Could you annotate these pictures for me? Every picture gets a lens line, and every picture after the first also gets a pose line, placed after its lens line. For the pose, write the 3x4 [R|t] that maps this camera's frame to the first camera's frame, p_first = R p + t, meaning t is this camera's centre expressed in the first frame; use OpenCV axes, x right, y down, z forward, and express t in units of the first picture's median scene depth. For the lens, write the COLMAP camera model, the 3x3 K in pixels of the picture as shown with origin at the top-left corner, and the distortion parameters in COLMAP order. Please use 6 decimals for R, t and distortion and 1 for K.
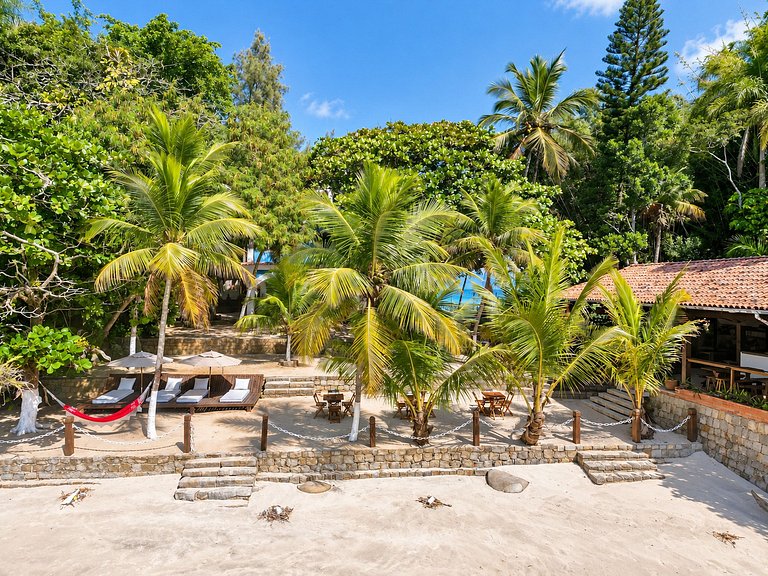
lens RADIAL K [[534.6, 0, 384.0], [0, 534.6, 288.0], [0, 0, 1]] dist [0.093389, -0.088950]
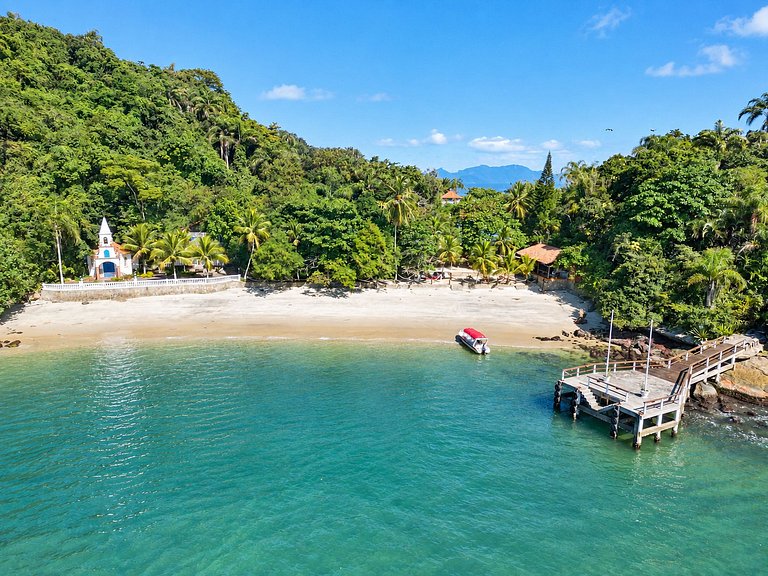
lens RADIAL K [[534.6, 0, 384.0], [0, 534.6, 288.0], [0, 0, 1]] dist [0.093389, -0.088950]
pose [[0.999882, 0.013133, -0.007979, -0.923965], [-0.011387, 0.981874, 0.189195, -0.688485], [0.010319, -0.189082, 0.981907, -4.310087]]
